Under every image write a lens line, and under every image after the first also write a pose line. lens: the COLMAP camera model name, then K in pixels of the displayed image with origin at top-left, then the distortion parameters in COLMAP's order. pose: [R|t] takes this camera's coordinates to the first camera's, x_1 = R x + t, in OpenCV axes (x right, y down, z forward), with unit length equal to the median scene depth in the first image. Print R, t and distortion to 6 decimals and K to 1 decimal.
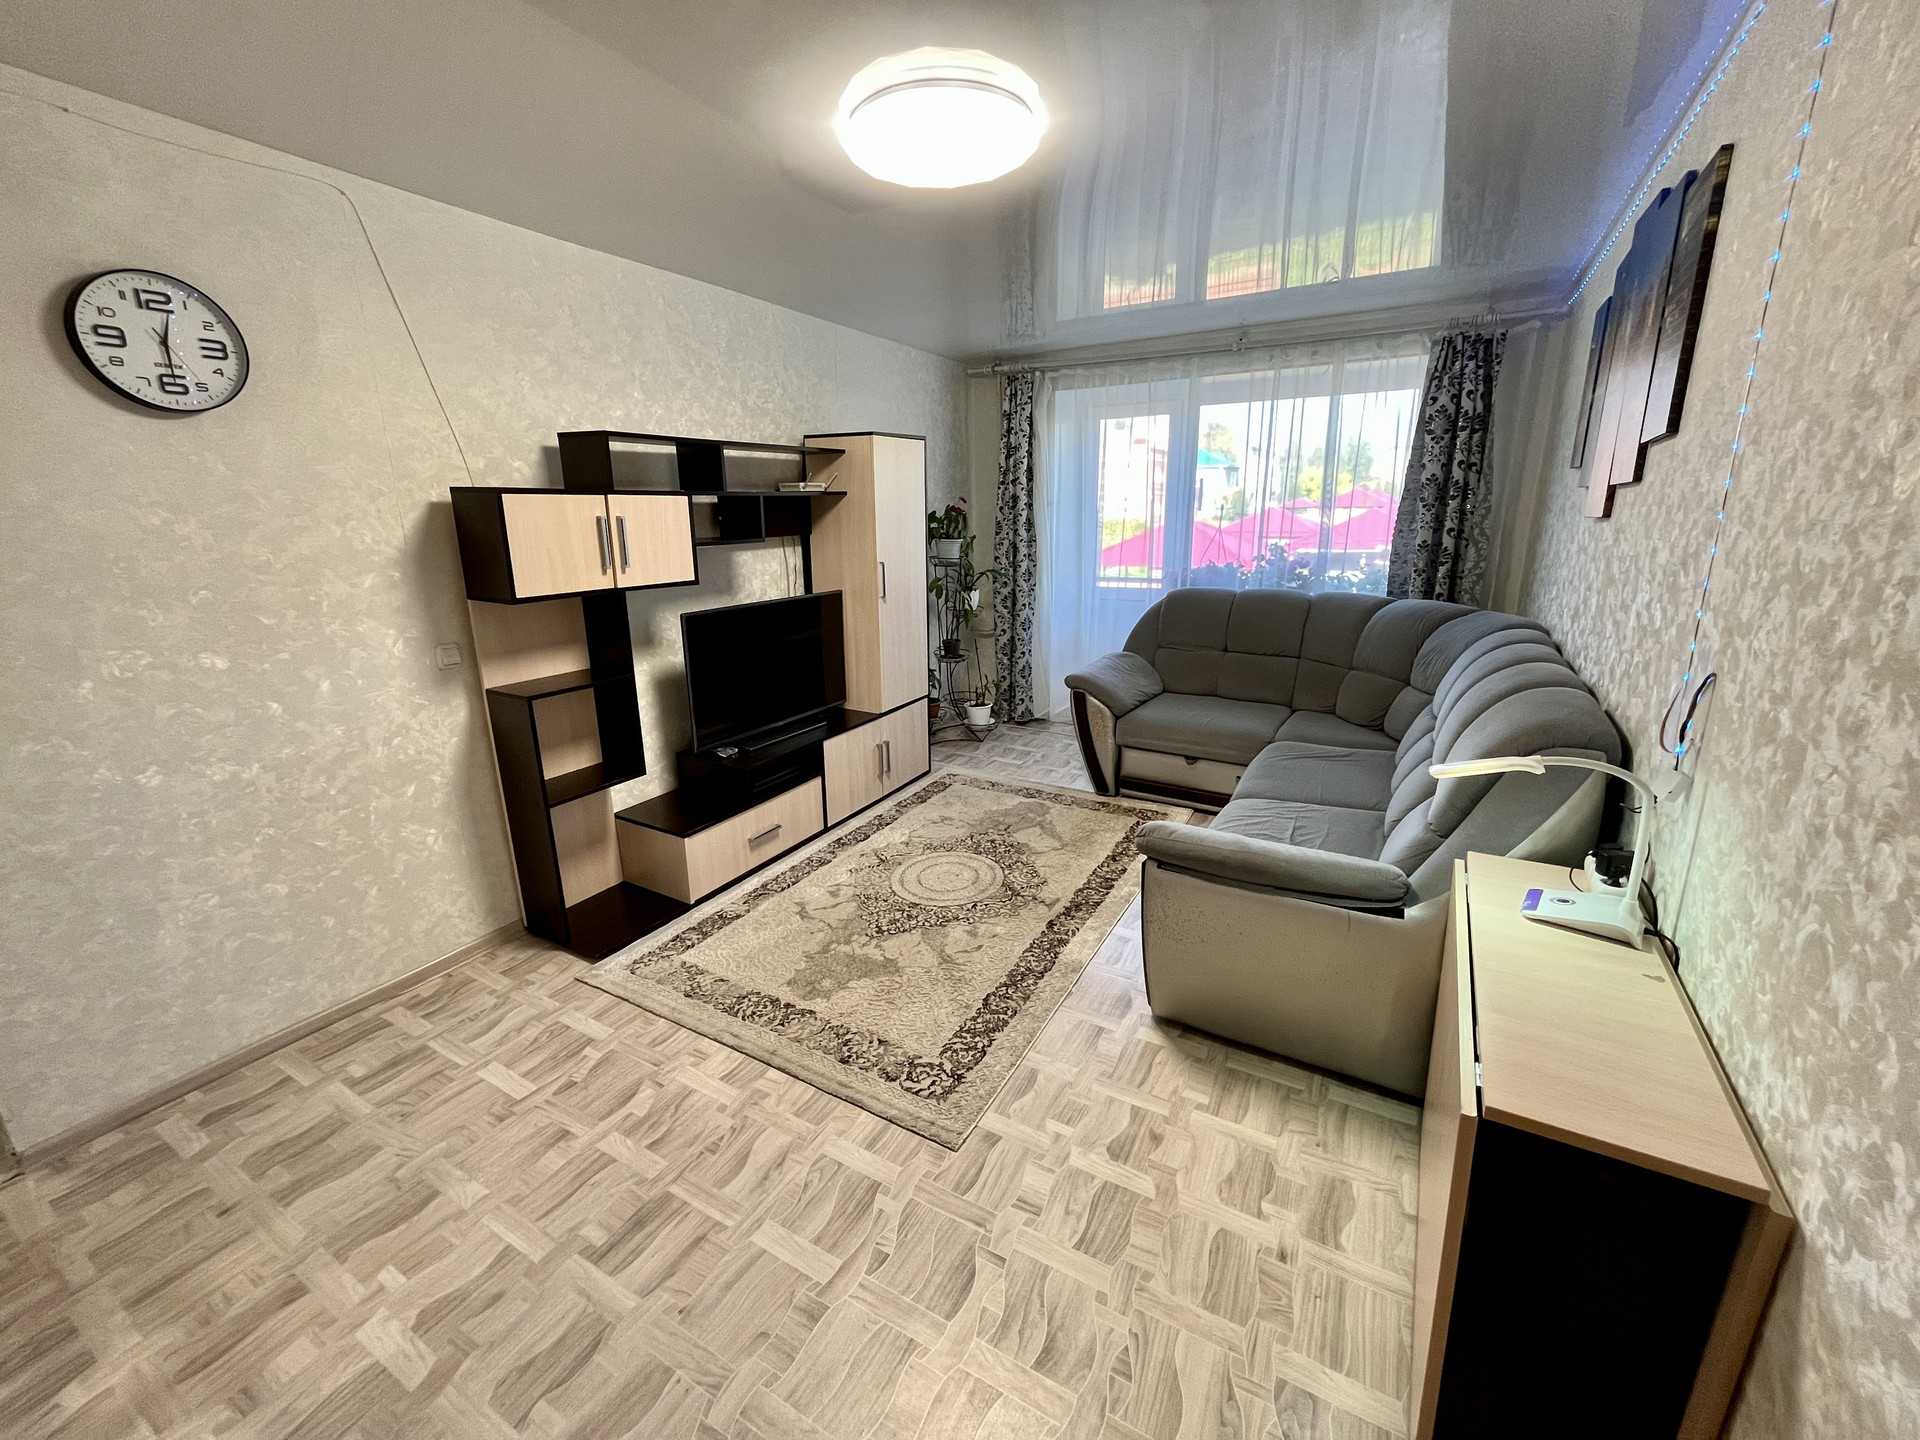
lens RADIAL K [[773.8, 0, 961.3], [0, 773.8, 716.0], [0, 0, 1]] dist [-0.001438, -0.000265]
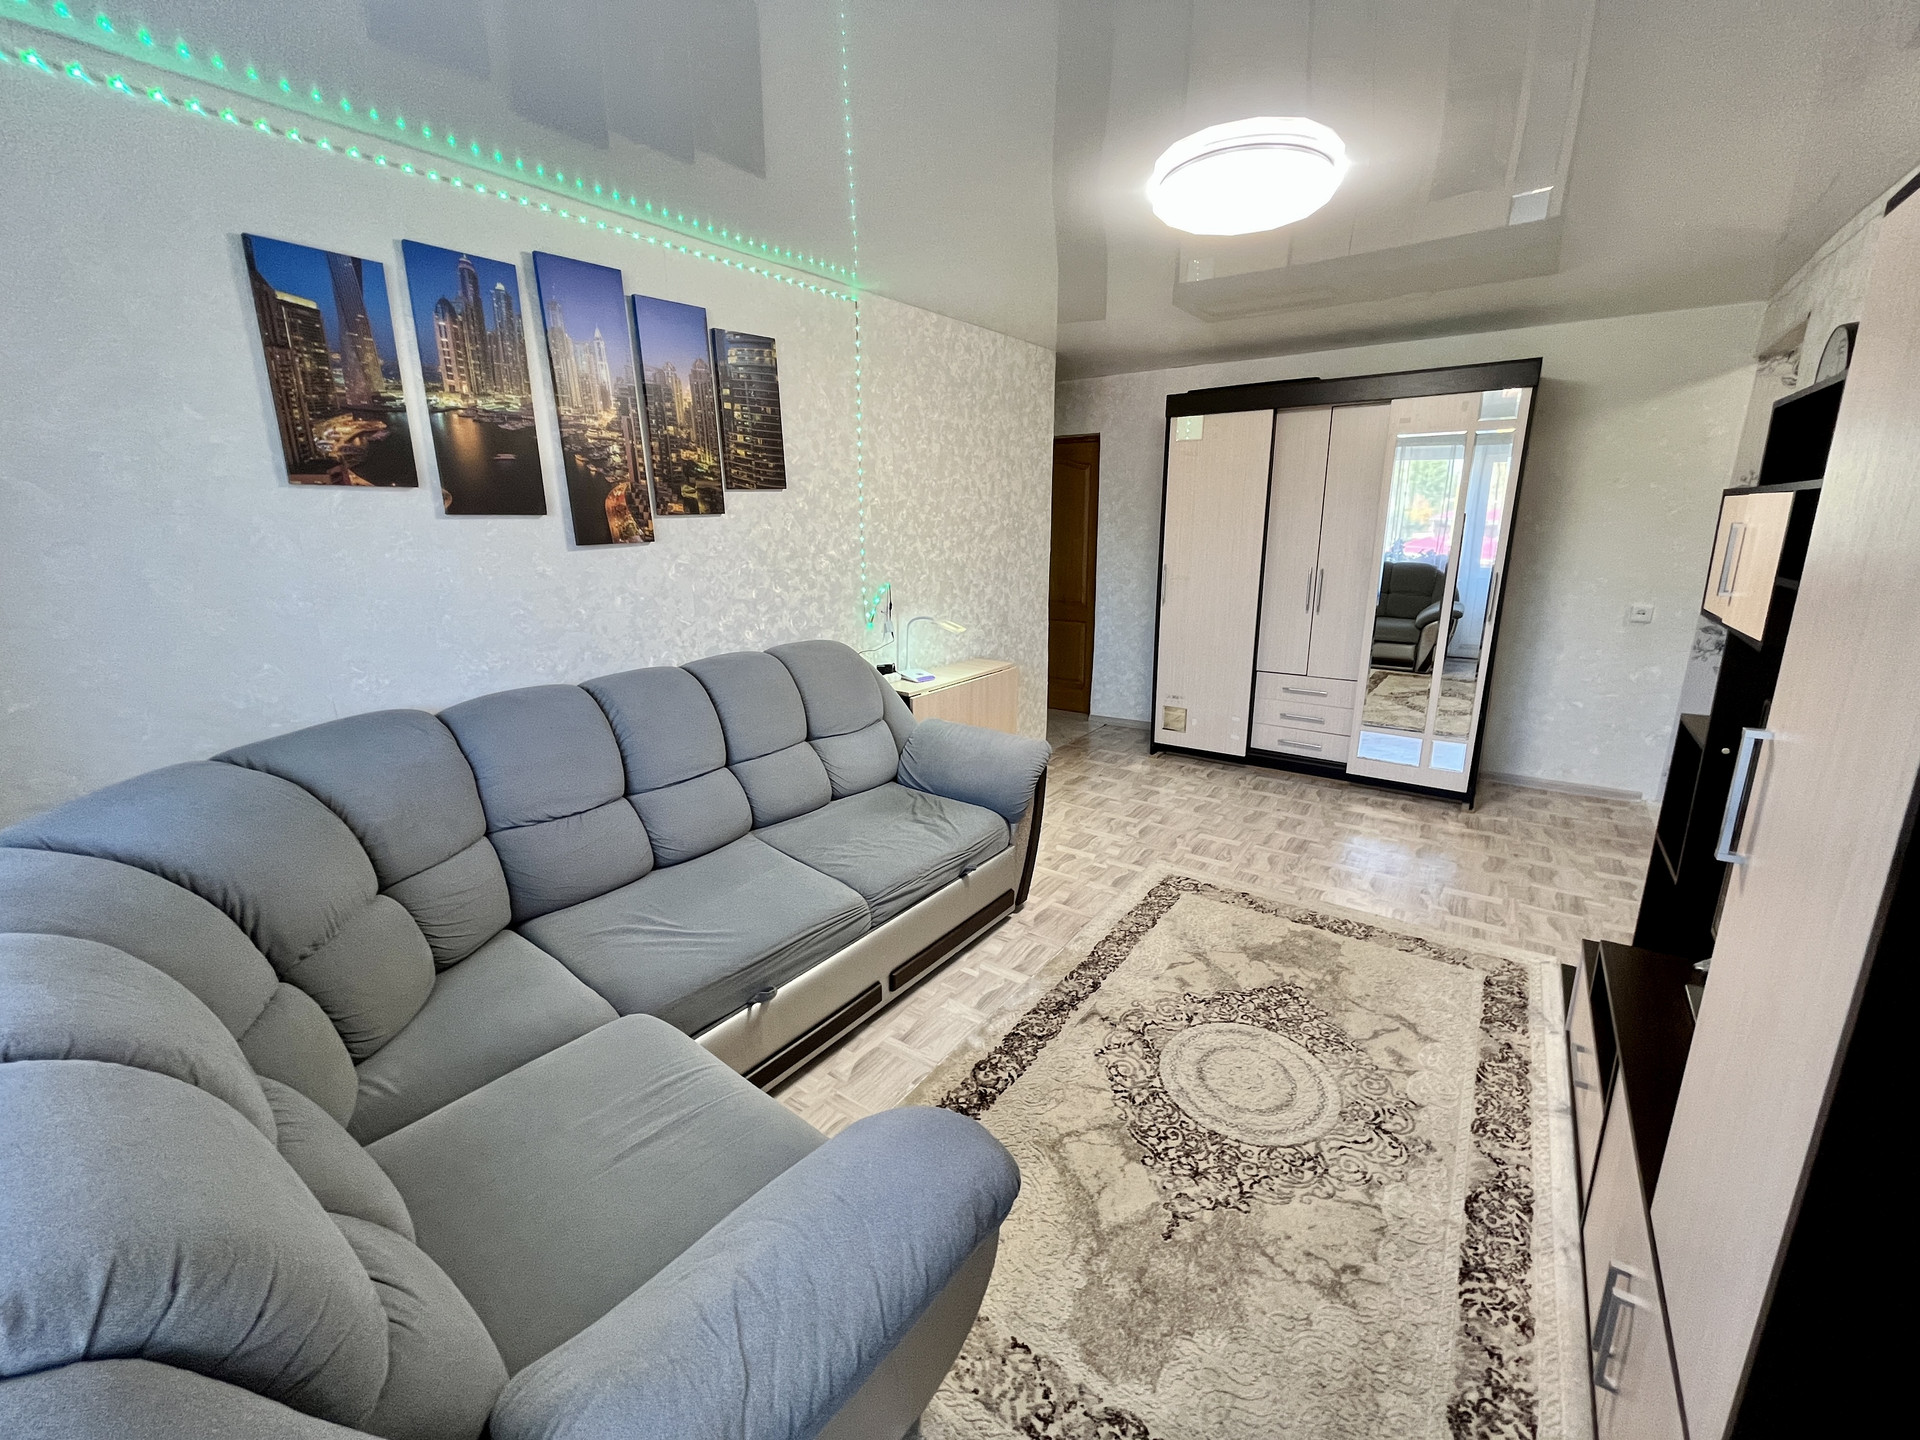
lens RADIAL K [[773.8, 0, 963.0], [0, 773.8, 716.7], [0, 0, 1]] dist [-0.001438, -0.000265]
pose [[-0.994925, -0.001971, 0.100595, 0.177416], [0.047740, 0.870849, 0.489227, -0.446298], [-0.088568, 0.491547, -0.866336, 1.626156]]
